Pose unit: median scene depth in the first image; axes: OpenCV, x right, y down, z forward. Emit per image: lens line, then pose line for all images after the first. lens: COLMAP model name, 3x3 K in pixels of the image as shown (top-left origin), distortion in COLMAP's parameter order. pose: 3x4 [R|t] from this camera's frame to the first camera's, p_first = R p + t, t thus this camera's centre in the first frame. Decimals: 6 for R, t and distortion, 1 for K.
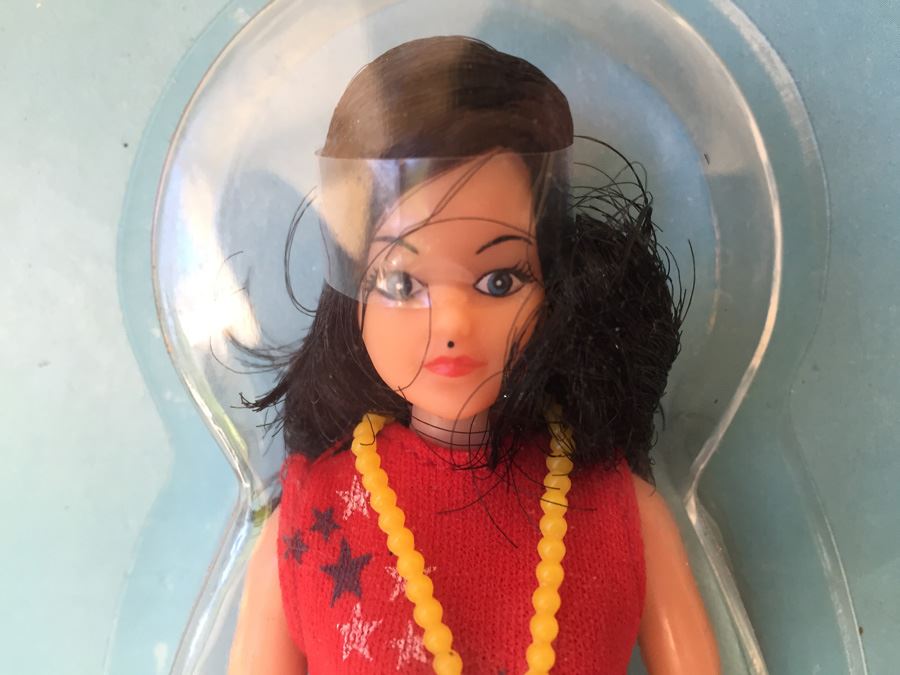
lens RADIAL K [[771.7, 0, 446.5], [0, 771.7, 338.7], [0, 0, 1]] dist [0.064896, -0.124122]
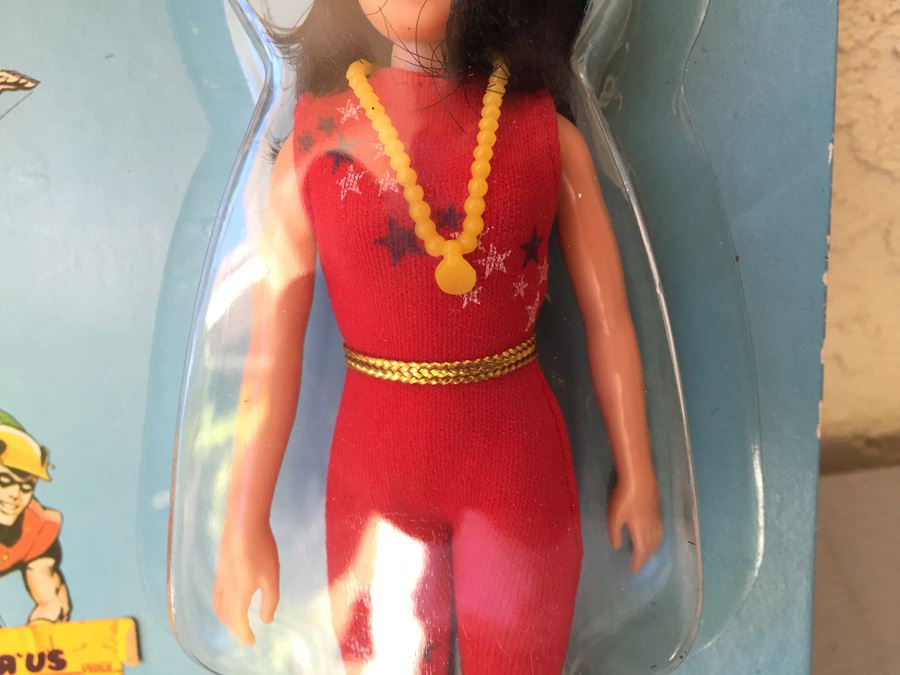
lens RADIAL K [[771.7, 0, 448.2], [0, 771.7, 338.5], [0, 0, 1]] dist [0.064896, -0.124122]
pose [[0.999986, 0.002282, -0.004774, 0.069532], [-0.002028, 0.998625, 0.052382, 0.584053], [0.004887, -0.052372, 0.998616, -0.421591]]
